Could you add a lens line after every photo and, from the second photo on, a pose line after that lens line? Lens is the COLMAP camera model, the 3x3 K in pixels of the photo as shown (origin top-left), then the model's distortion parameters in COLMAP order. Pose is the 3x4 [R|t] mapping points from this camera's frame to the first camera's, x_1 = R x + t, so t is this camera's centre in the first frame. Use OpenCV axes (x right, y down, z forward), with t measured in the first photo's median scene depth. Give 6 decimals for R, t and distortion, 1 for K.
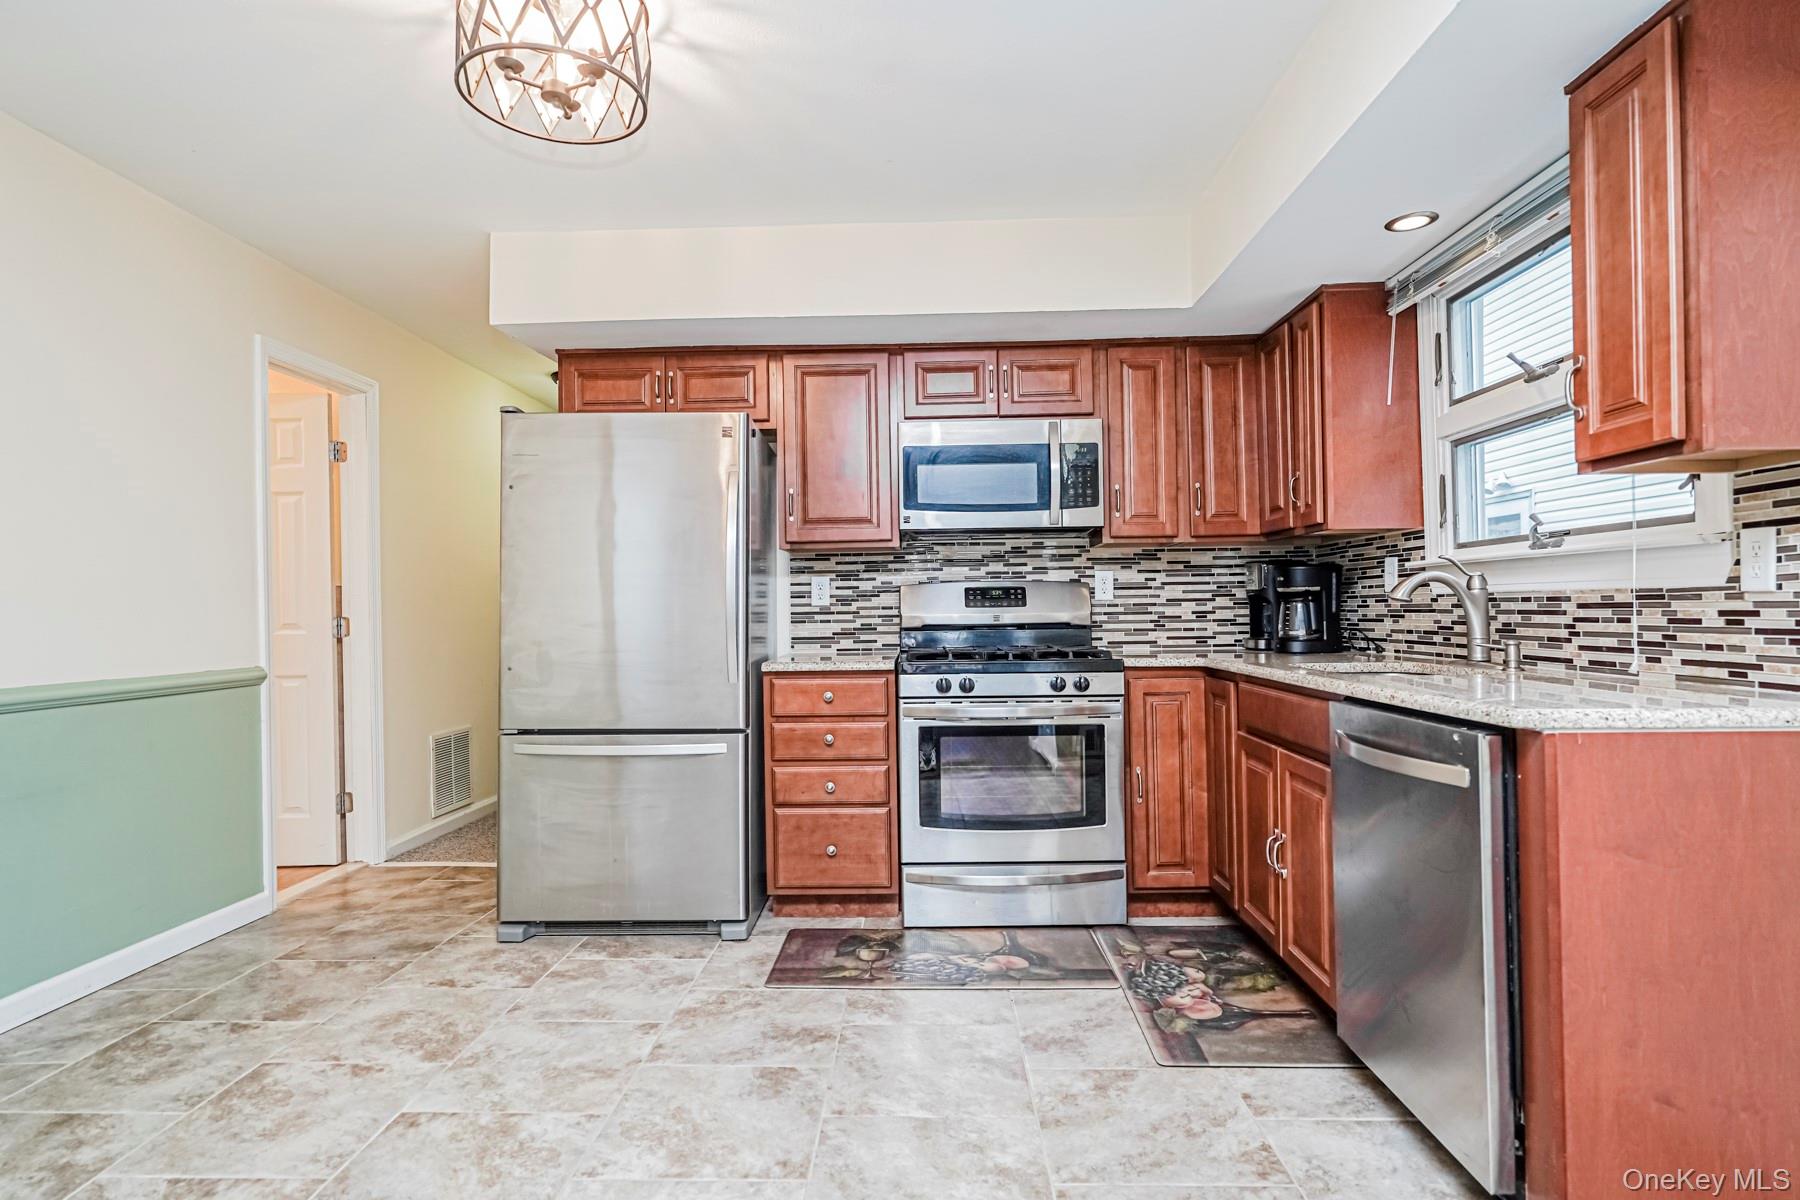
lens RADIAL K [[960.9, 0, 900.3], [0, 960.9, 600.3], [0, 0, 1]] dist [-0.015925, 0.001959]
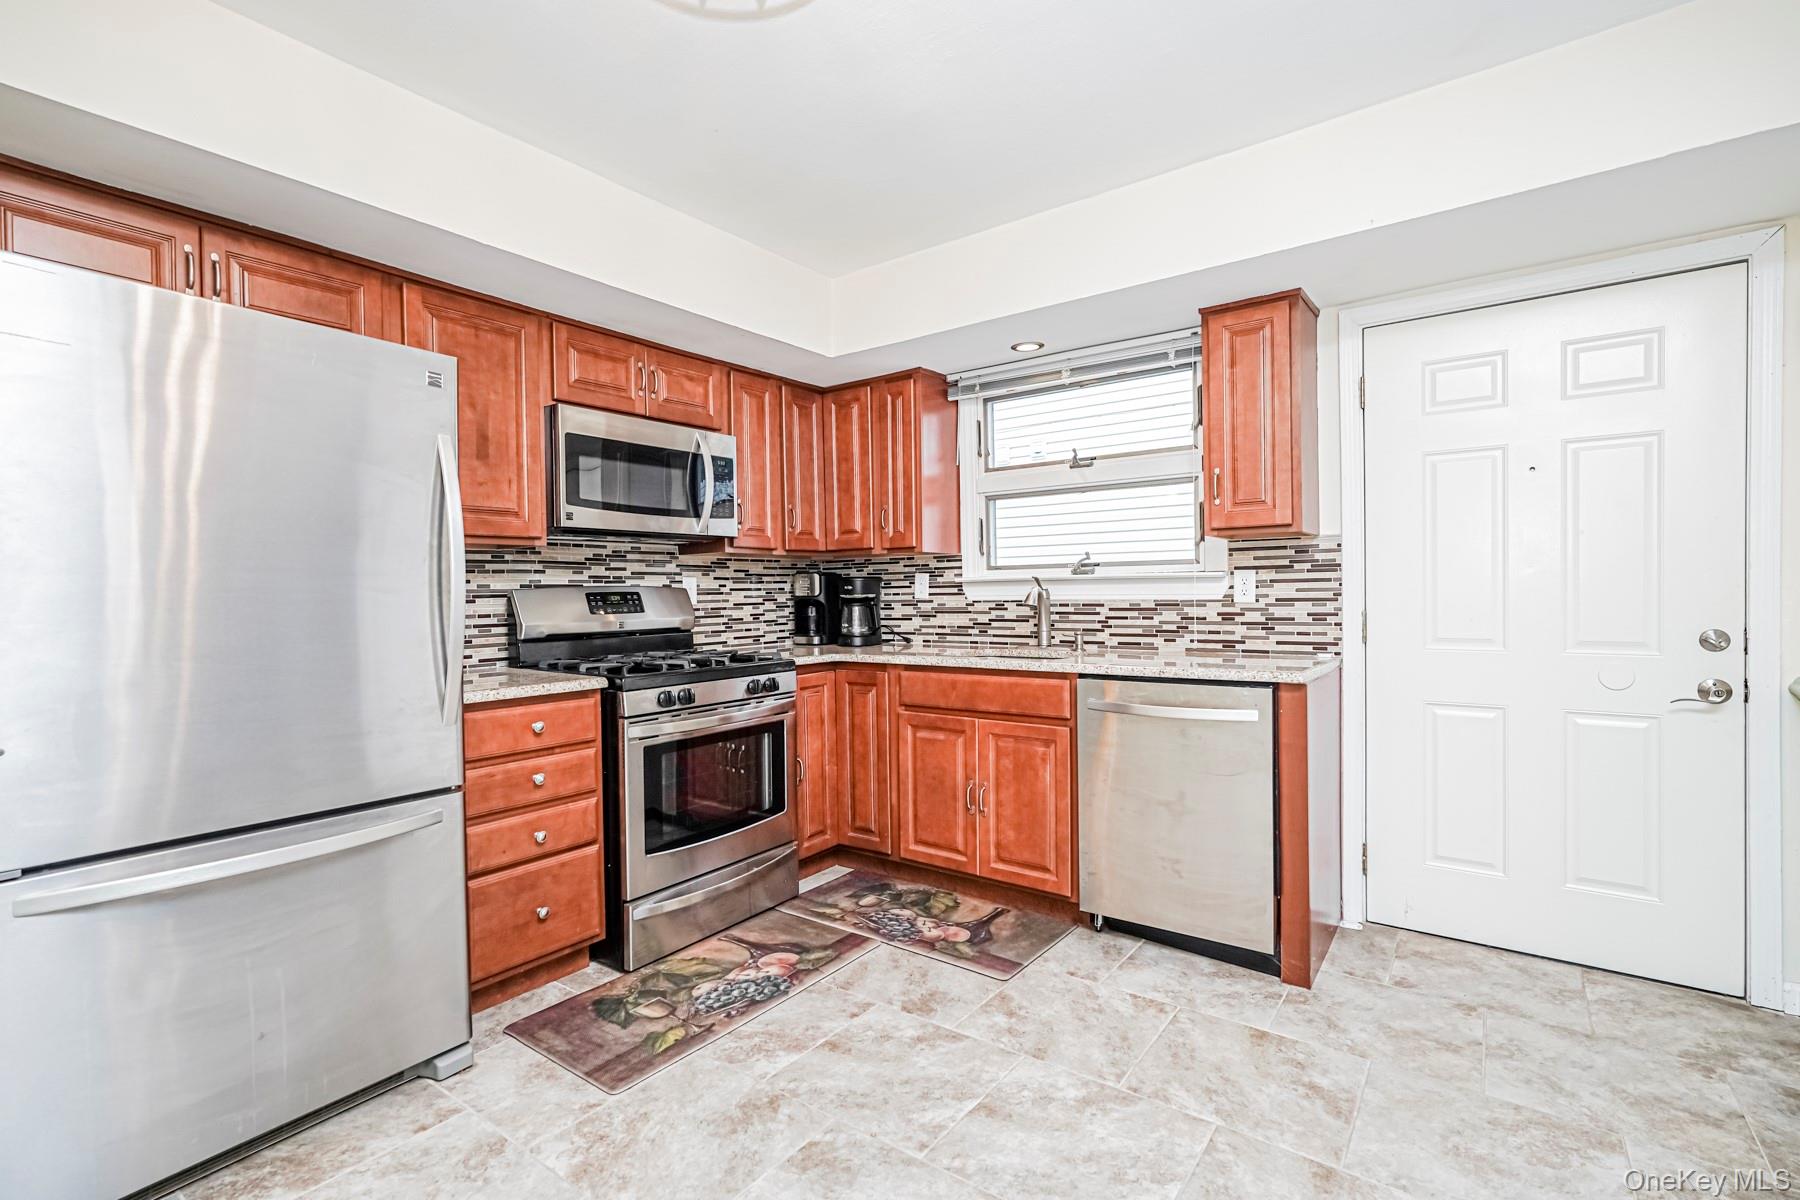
lens RADIAL K [[823.7, 0, 901.6], [0, 823.7, 597.6], [0, 0, 1]] dist [-0.014472, 0.007967]
pose [[0.567292, -0.001305, 0.823515, -0.505957], [-0.001456, 0.999996, 0.002588, -0.013565], [-0.823515, -0.002667, 0.567288, 0.367600]]
